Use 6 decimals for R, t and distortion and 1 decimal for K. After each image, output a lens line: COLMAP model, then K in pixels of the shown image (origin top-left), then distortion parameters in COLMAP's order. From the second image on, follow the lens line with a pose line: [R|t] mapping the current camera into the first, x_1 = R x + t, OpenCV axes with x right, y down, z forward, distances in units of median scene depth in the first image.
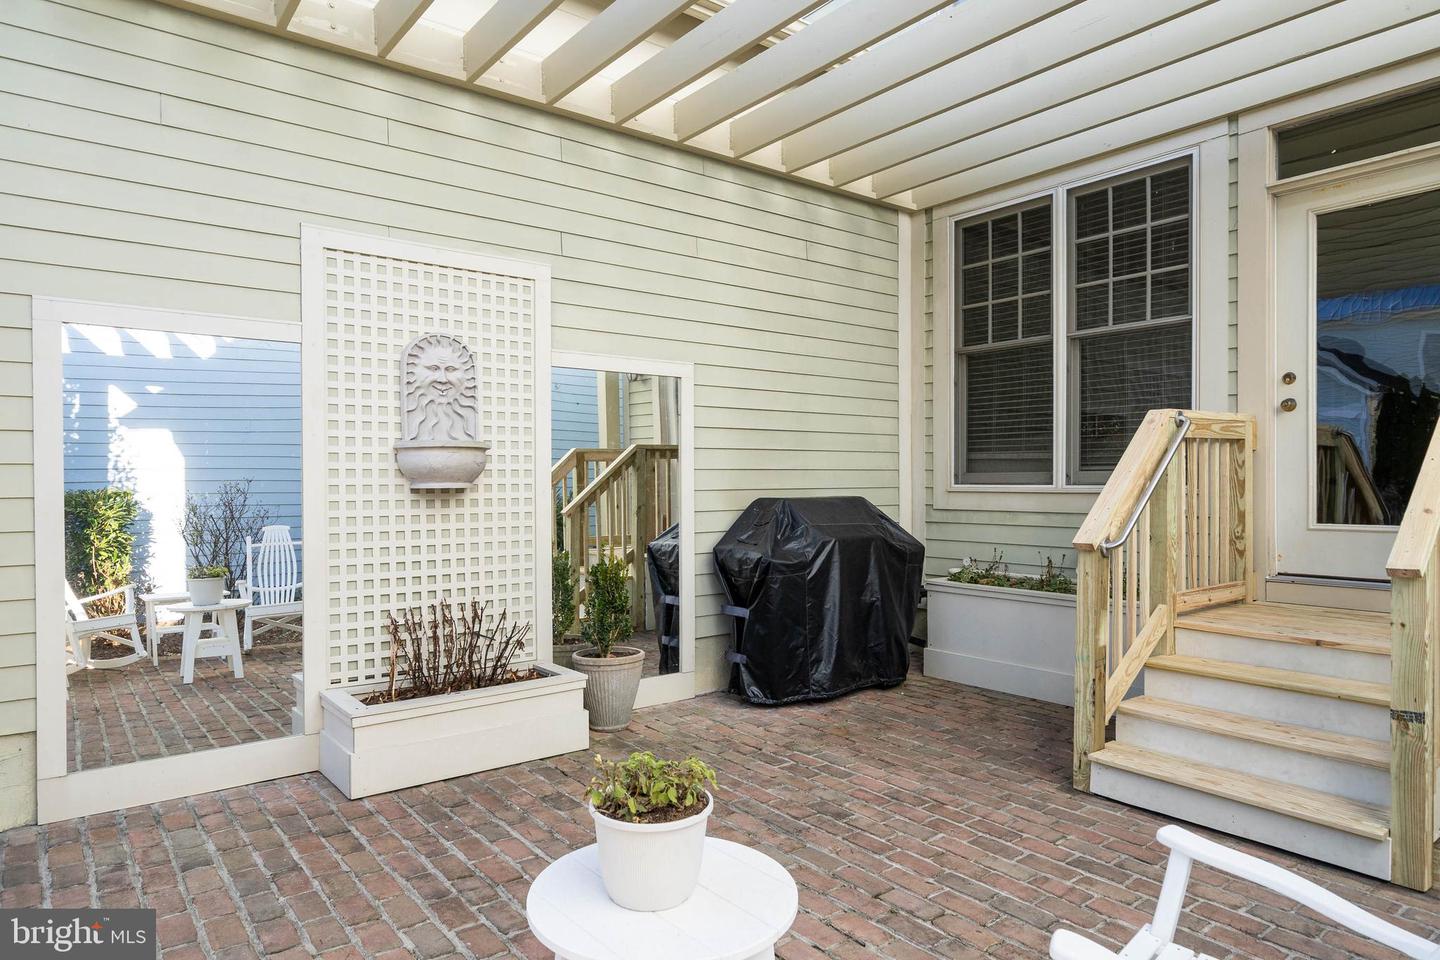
lens RADIAL K [[871.1, 0, 720.7], [0, 871.1, 483.3], [0, 0, 1]] dist [0.003082, 0.001366]
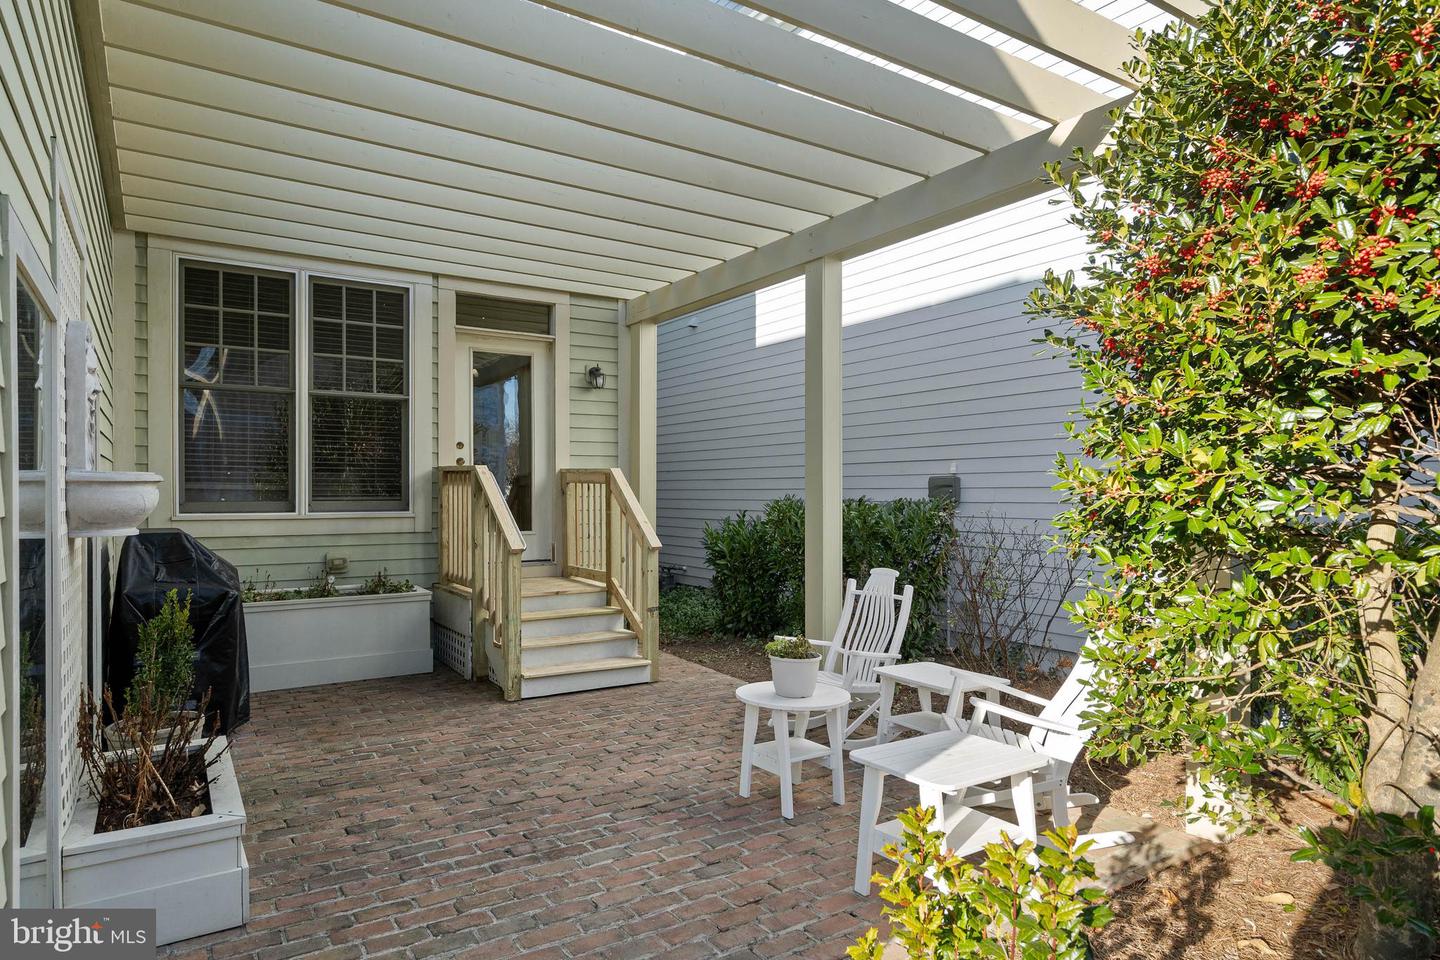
lens RADIAL K [[819.0, 0, 716.4], [0, 819.0, 485.0], [0, 0, 1]] dist [0.000033, 0.004723]
pose [[0.102564, 0.013634, 0.994633, -0.788266], [0.003240, 0.999896, -0.014040, -0.020823], [-0.994721, 0.004663, 0.102509, 0.338461]]
